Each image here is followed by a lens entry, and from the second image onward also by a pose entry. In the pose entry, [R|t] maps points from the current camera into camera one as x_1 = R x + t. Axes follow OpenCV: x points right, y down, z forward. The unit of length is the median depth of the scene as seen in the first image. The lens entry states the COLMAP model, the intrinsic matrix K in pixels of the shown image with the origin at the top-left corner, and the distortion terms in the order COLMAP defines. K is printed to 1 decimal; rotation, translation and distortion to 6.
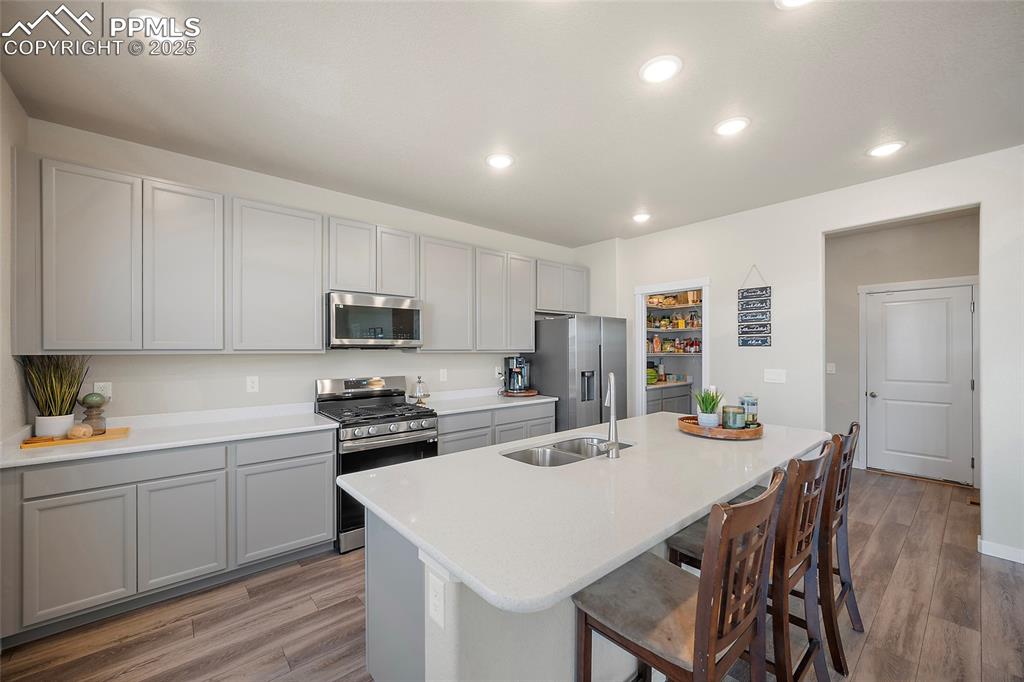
lens RADIAL K [[404.8, 0, 518.5], [0, 404.8, 345.7], [0, 0, 1]] dist [-0.005503, 0.000342]
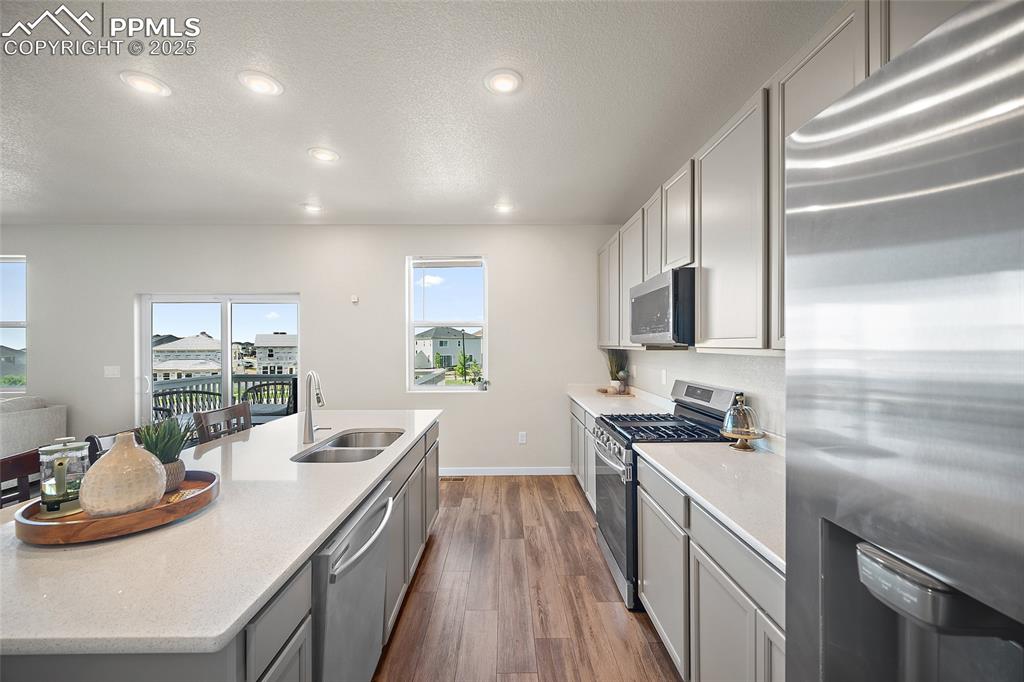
lens RADIAL K [[404.8, 0, 504.5], [0, 404.8, 340.9], [0, 0, 1]] dist [-0.005503, 0.000342]
pose [[-0.645513, -0.002710, -0.763745, 0.406897], [0.009294, 0.999892, -0.011403, 0.002758], [0.763693, -0.014459, -0.645418, 1.161202]]
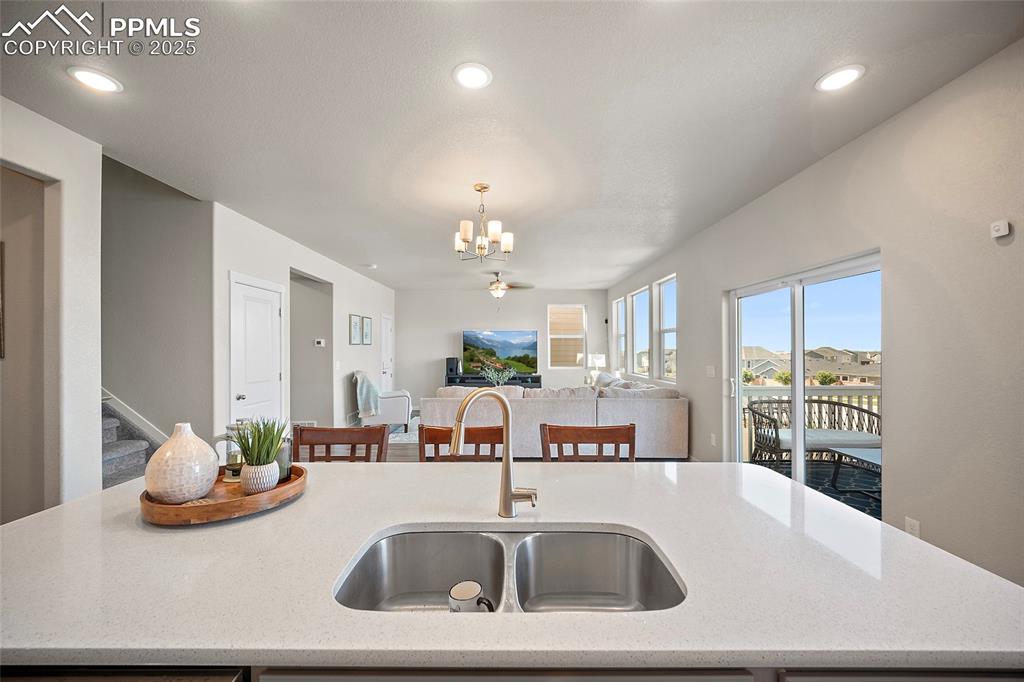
lens RADIAL K [[404.8, 0, 509.2], [0, 404.8, 346.1], [0, 0, 1]] dist [-0.005503, 0.000342]
pose [[-0.762771, 0.008481, 0.646613, -0.118007], [0.000565, 0.999922, -0.012448, 0.008144], [-0.646668, -0.009129, -0.762717, 0.779406]]
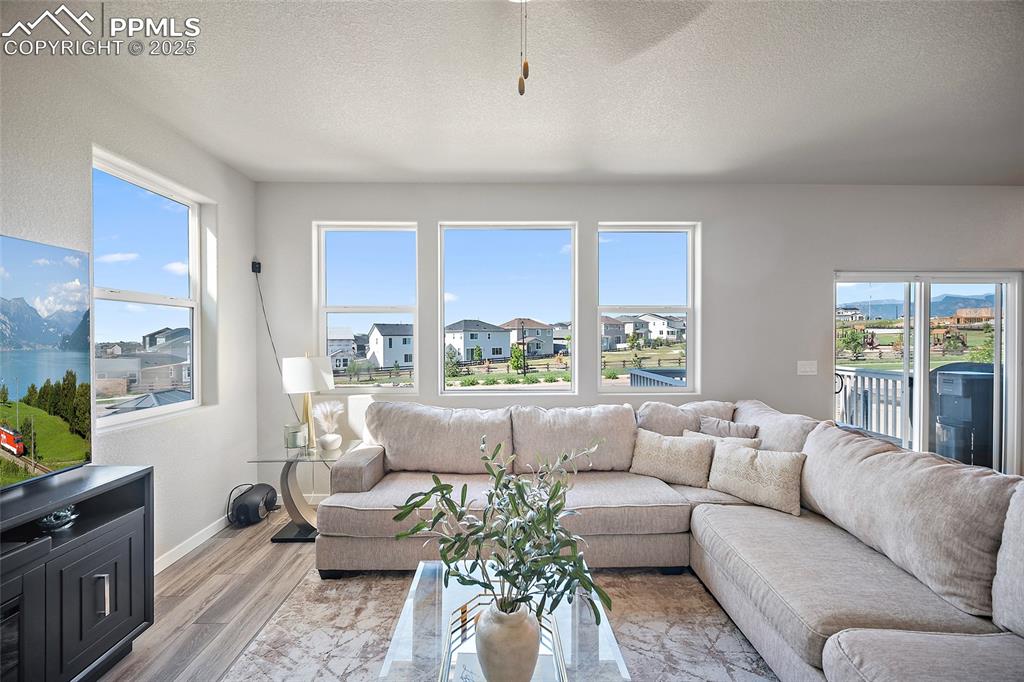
lens RADIAL K [[404.8, 0, 507.6], [0, 404.8, 338.1], [0, 0, 1]] dist [-0.005503, 0.000342]
pose [[-0.630251, 0.005306, -0.776373, 1.371015], [0.009412, 0.999955, -0.000806, -0.004871], [0.776334, -0.007815, -0.630273, -0.477585]]
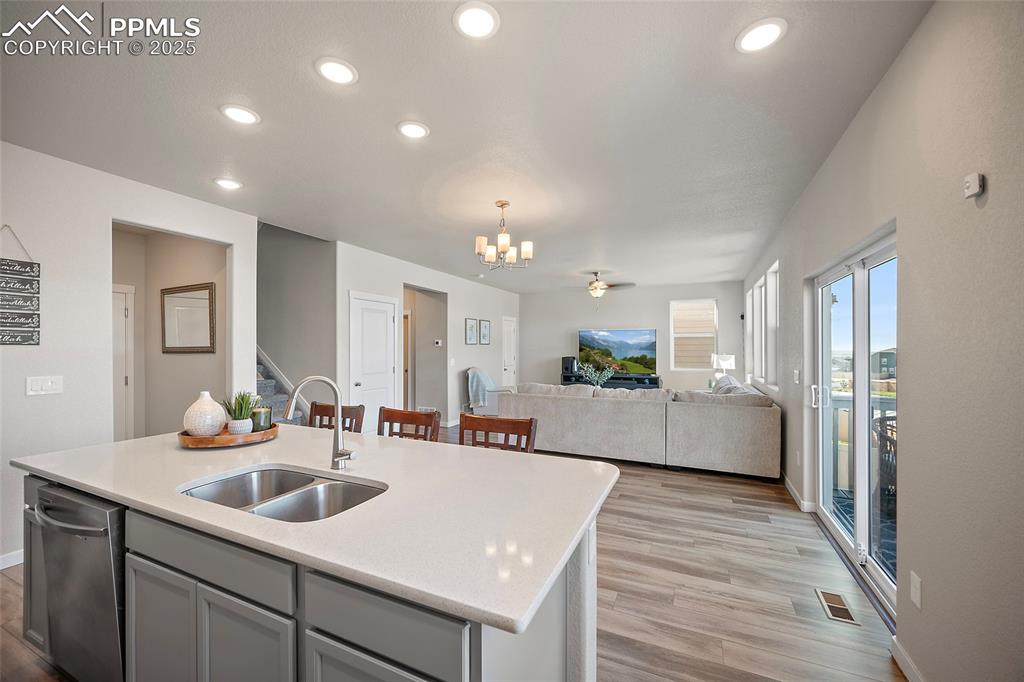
lens RADIAL K [[404.8, 0, 512.6], [0, 404.8, 351.0], [0, 0, 1]] dist [-0.005503, 0.000342]
pose [[-0.421992, -0.003506, 0.906593, -0.415034], [-0.004979, 0.999986, 0.001550, 0.007298], [-0.906586, -0.003860, -0.422004, 0.531356]]
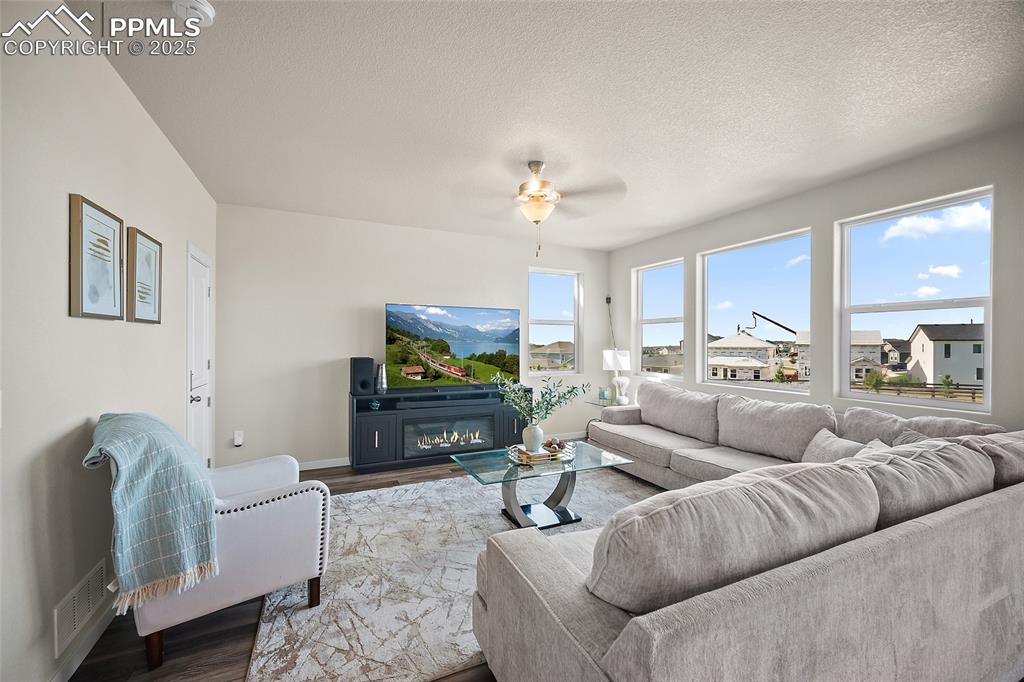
lens RADIAL K [[404.8, 0, 508.8], [0, 404.8, 336.0], [0, 0, 1]] dist [-0.005503, 0.000342]
pose [[-0.966950, 0.001799, 0.254958, 0.987943], [-0.003997, 0.999745, -0.022214, 0.009861], [-0.254933, -0.022499, -0.966697, 0.182074]]
